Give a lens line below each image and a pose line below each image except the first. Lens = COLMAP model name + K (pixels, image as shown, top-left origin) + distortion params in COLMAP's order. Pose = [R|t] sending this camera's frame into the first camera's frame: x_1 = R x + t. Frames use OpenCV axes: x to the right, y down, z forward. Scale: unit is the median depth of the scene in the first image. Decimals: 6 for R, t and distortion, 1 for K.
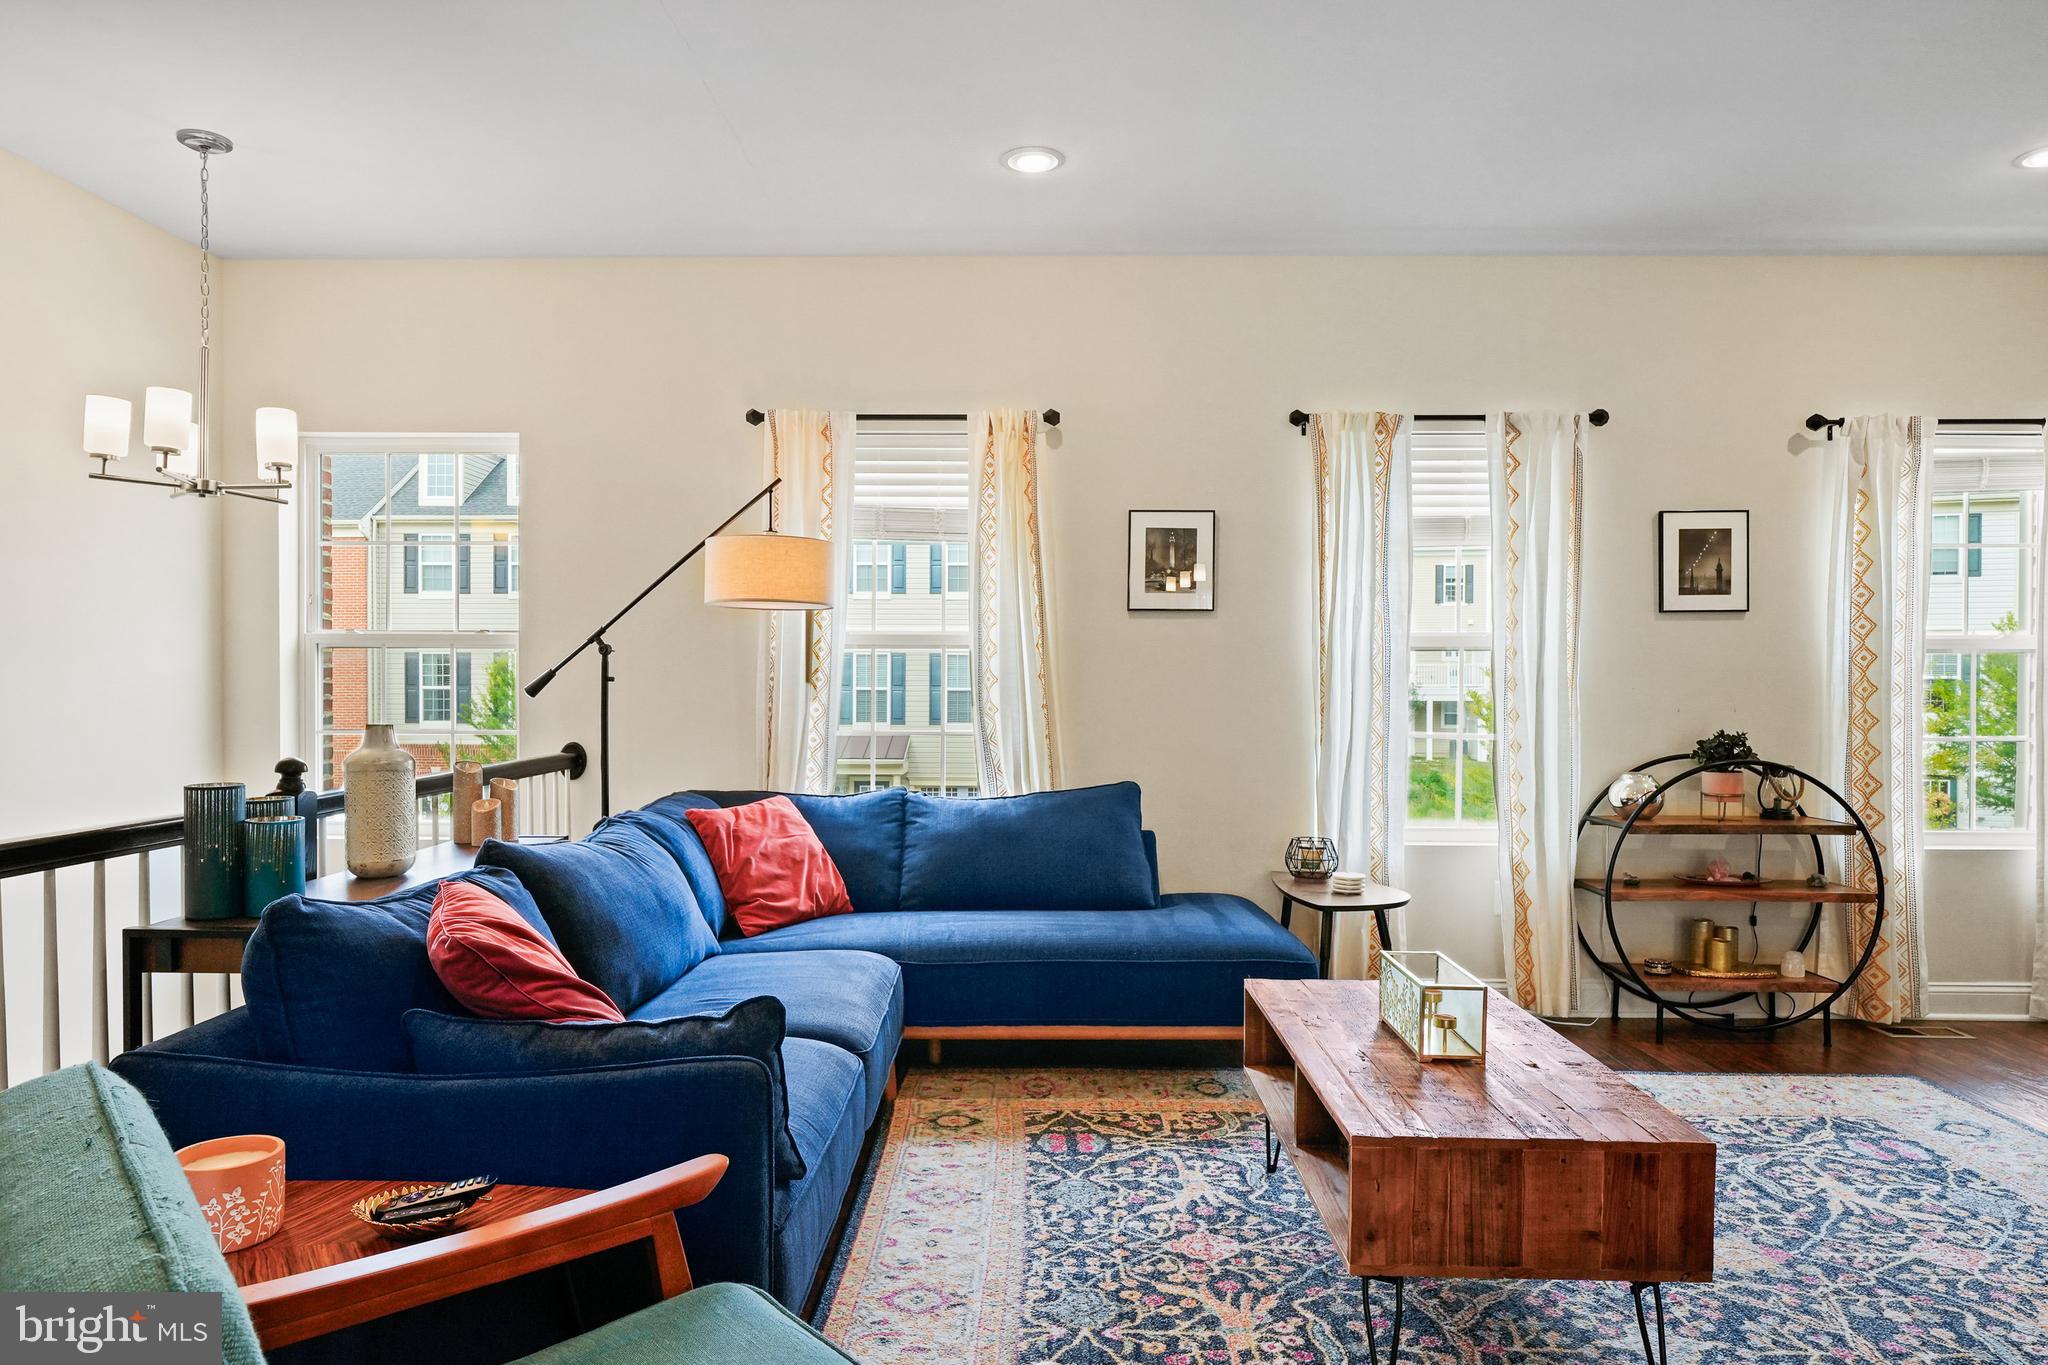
lens RADIAL K [[1271.6, 0, 990.3], [0, 1271.6, 698.9], [0, 0, 1]] dist [-0.004455, 0.001963]
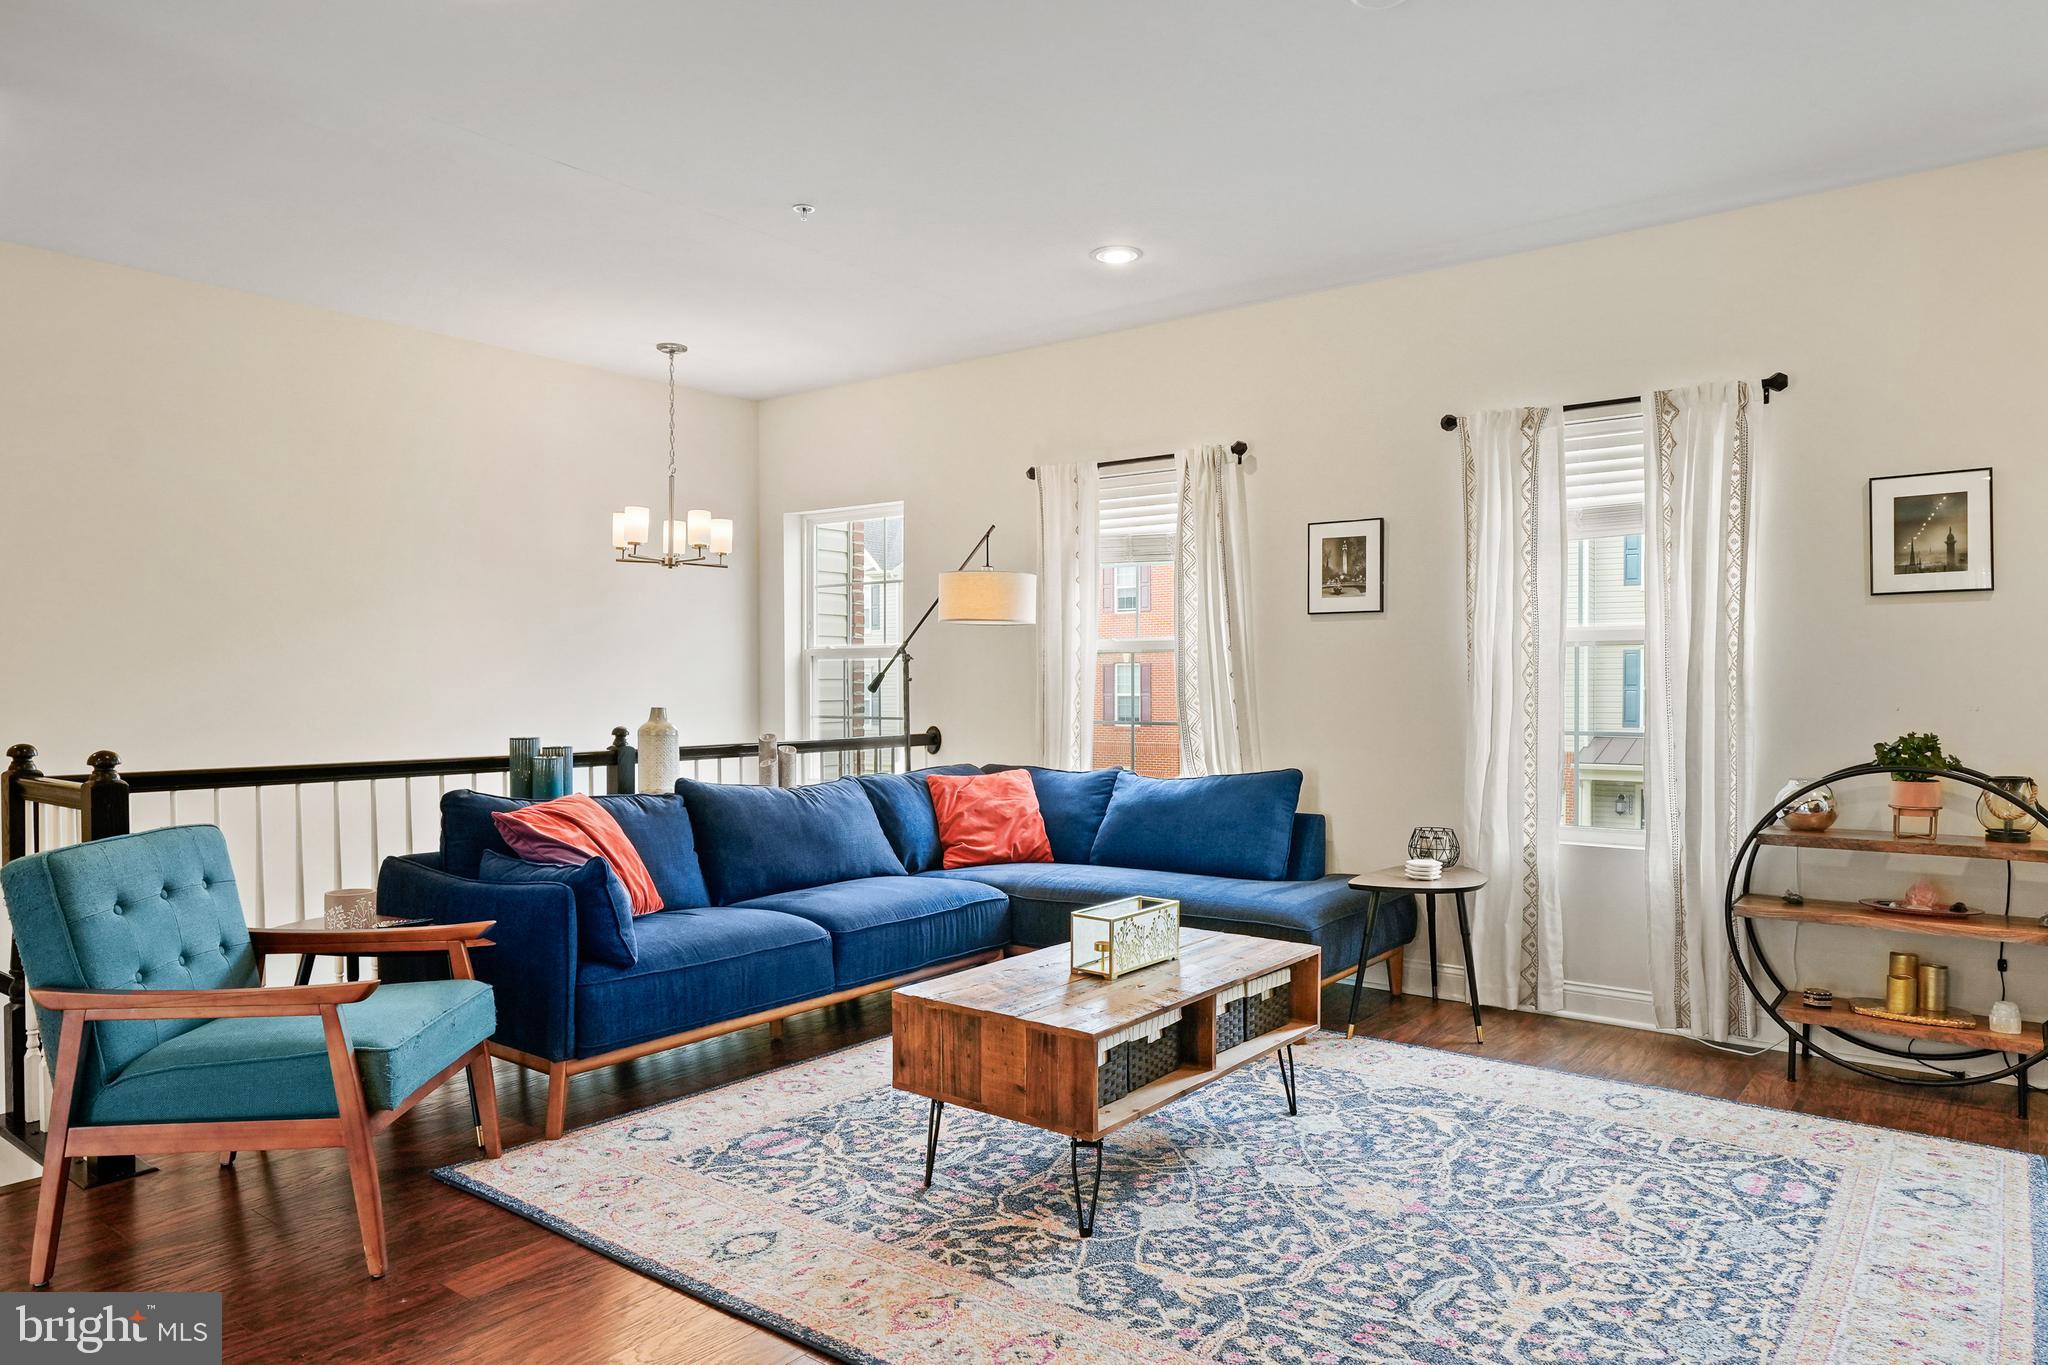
lens RADIAL K [[1271.6, 0, 1036.0], [0, 1271.6, 712.0], [0, 0, 1]] dist [-0.004455, 0.001963]
pose [[0.810292, 0.009578, -0.585947, 0.602375], [-0.004542, 0.999939, 0.010064, 0.005223], [0.586008, -0.005494, 0.810287, -0.035525]]
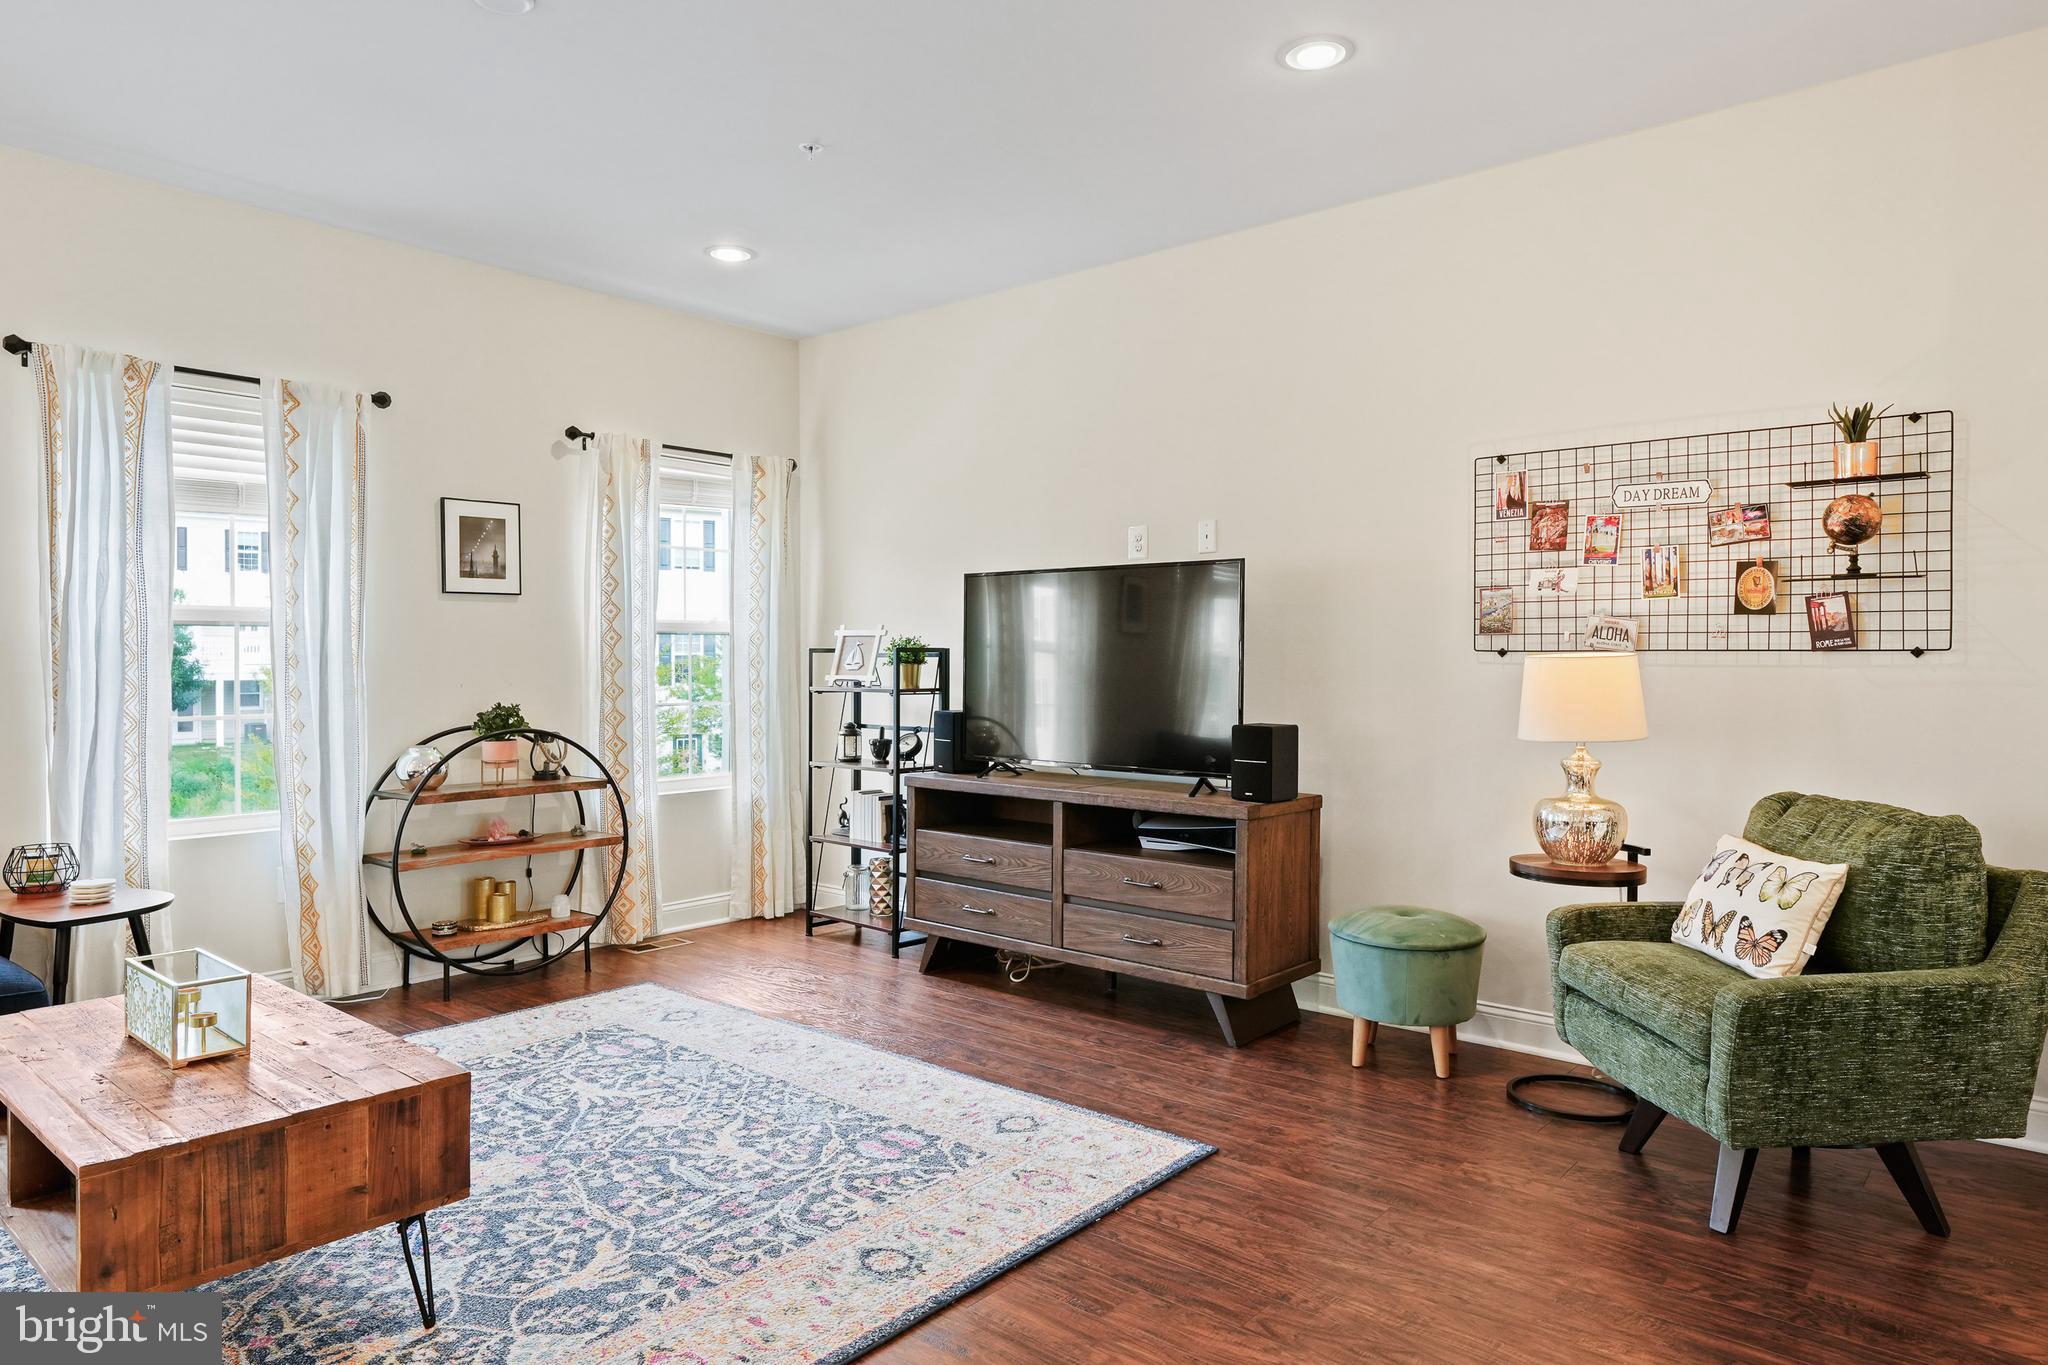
lens RADIAL K [[1271.6, 0, 1022.2], [0, 1271.6, 667.6], [0, 0, 1]] dist [-0.004455, 0.001963]
pose [[0.624586, -0.008651, 0.780908, 0.002165], [0.013547, 0.999908, 0.000242, 0.000337], [-0.780839, 0.010428, 0.624646, -0.038331]]
